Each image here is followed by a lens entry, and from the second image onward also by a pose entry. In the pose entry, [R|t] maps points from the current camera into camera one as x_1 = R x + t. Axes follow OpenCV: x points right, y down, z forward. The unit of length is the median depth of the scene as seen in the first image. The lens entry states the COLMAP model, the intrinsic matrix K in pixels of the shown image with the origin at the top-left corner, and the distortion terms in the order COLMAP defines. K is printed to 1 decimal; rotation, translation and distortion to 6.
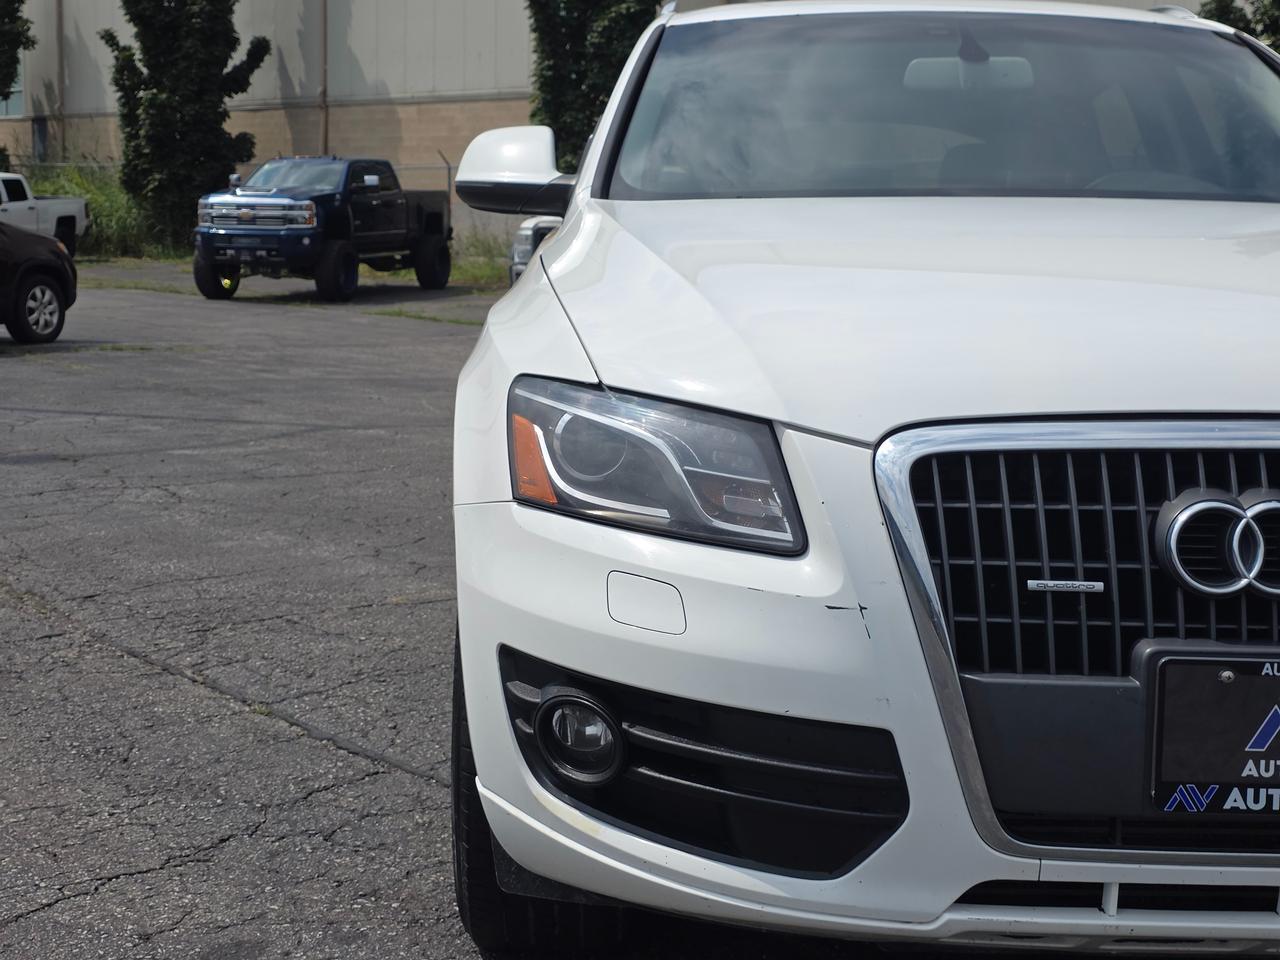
lens RADIAL K [[1732.1, 0, 629.1], [0, 1732.1, 455.7], [0, 0, 1]] dist [0.078616, 0.000000]
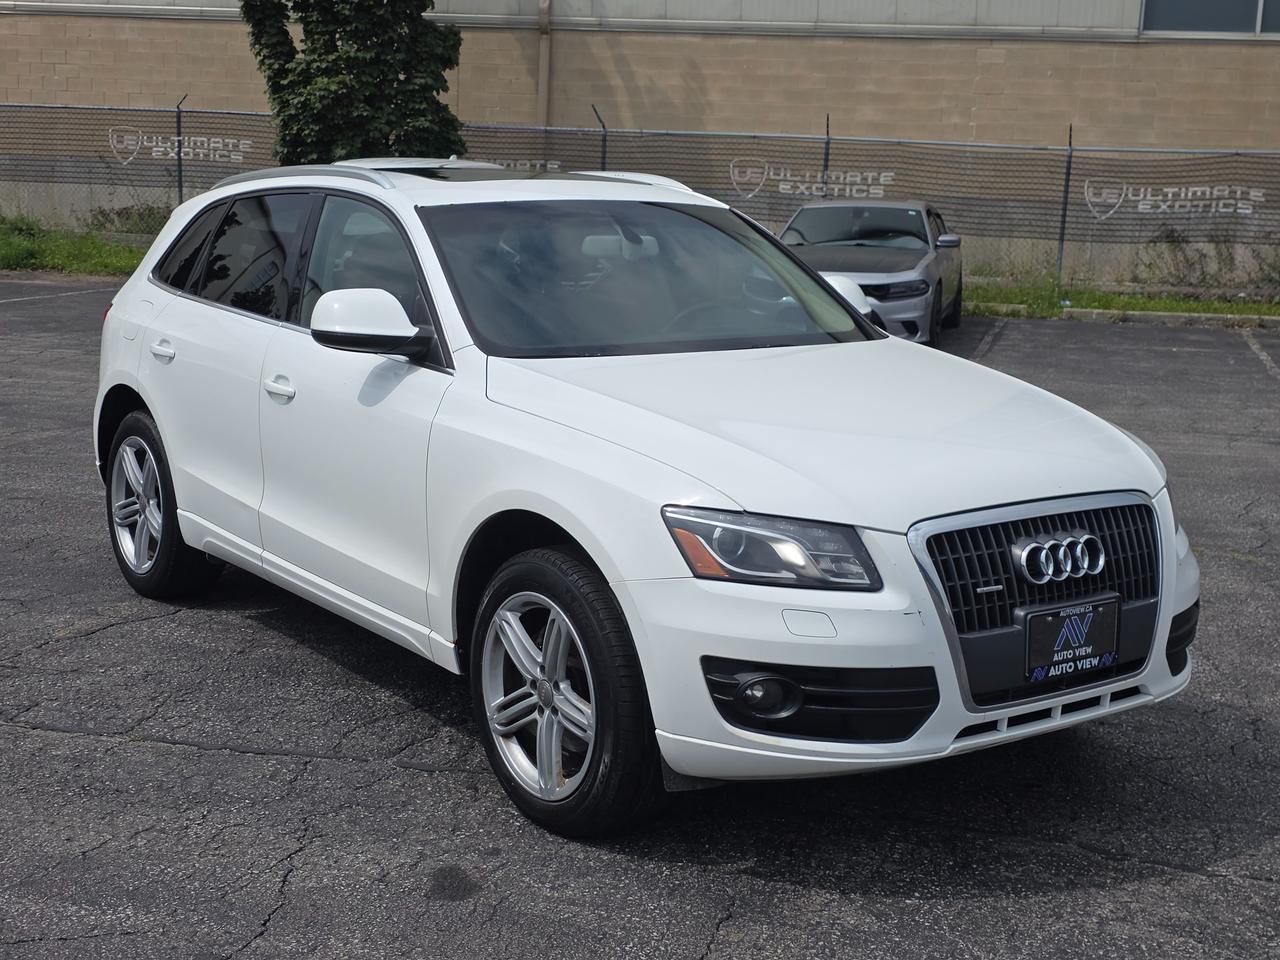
lens RADIAL K [[1732.1, 0, 616.4], [0, 1732.1, 463.2], [0, 0, 1]] dist [0.078616, 0.000000]
pose [[0.822447, -0.096593, 0.560581, -1.110431], [0.063226, 0.994894, 0.078667, -0.234759], [-0.565318, -0.029257, 0.824354, -0.447728]]
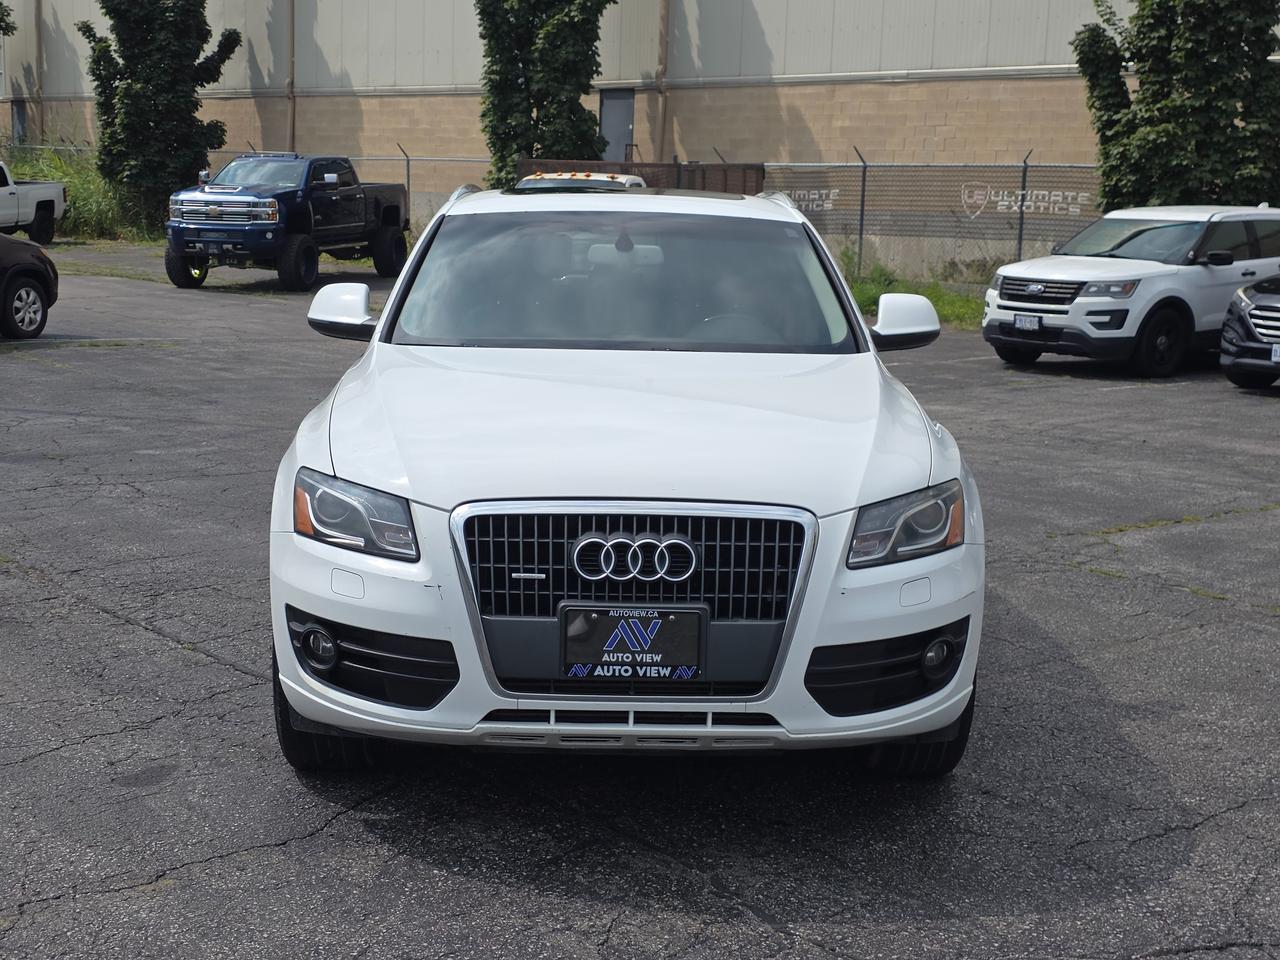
lens RADIAL K [[1732.1, 0, 630.0], [0, 1732.1, 438.9], [0, 0, 1]] dist [0.078616, 0.000000]
pose [[0.999913, 0.003514, 0.012723, 0.285556], [-0.003648, 0.999938, 0.010526, -0.100750], [-0.012686, -0.010572, 0.999864, -0.982332]]
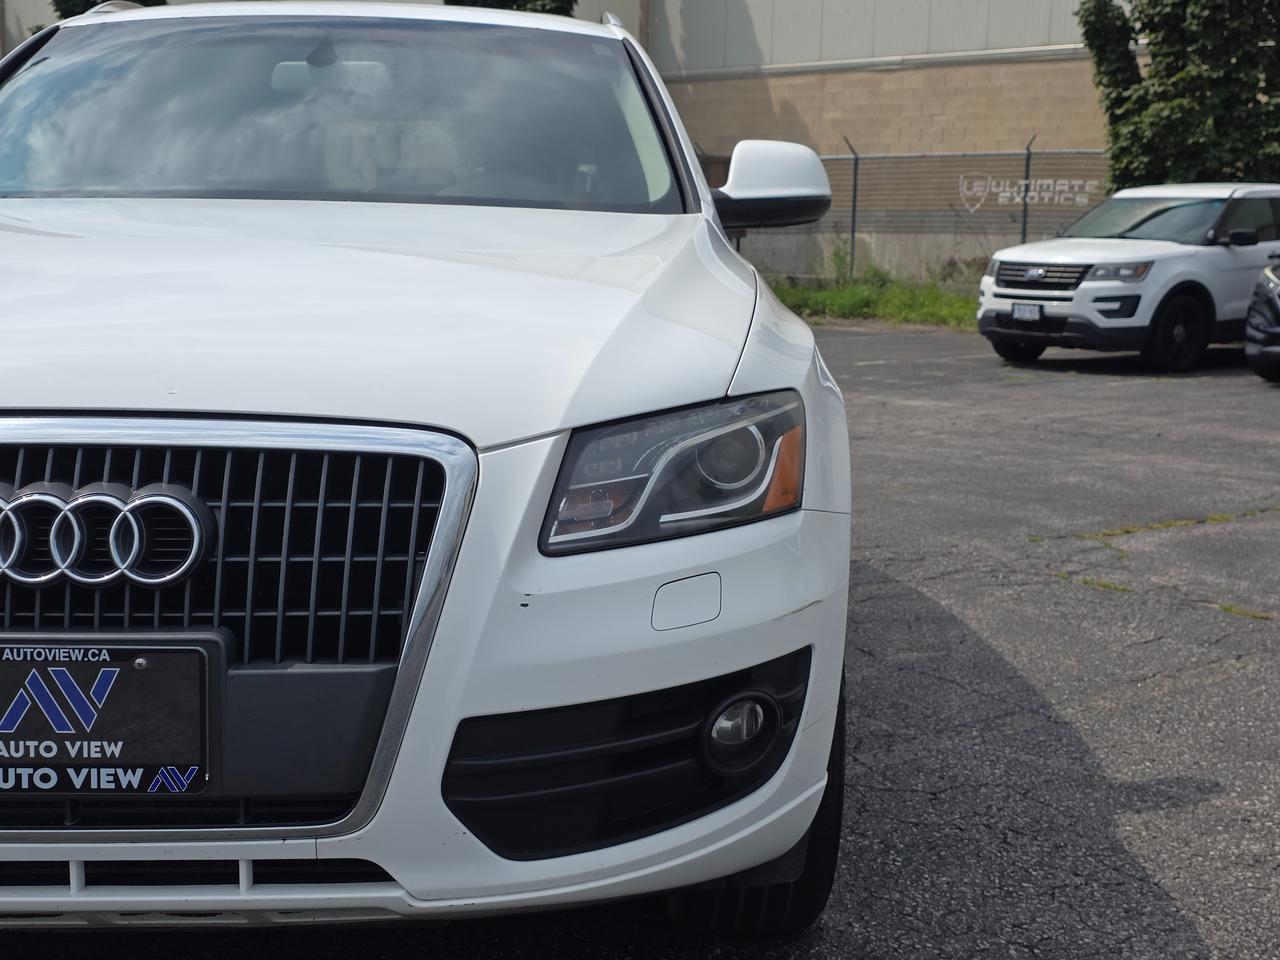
lens RADIAL K [[1732.1, 0, 666.9], [0, 1732.1, 467.1], [0, 0, 1]] dist [0.078616, 0.000000]
pose [[0.999730, -0.006492, 0.022295, 0.585848], [0.006312, 0.999947, 0.008152, 0.003158], [-0.022347, -0.008009, 0.999718, -0.043623]]
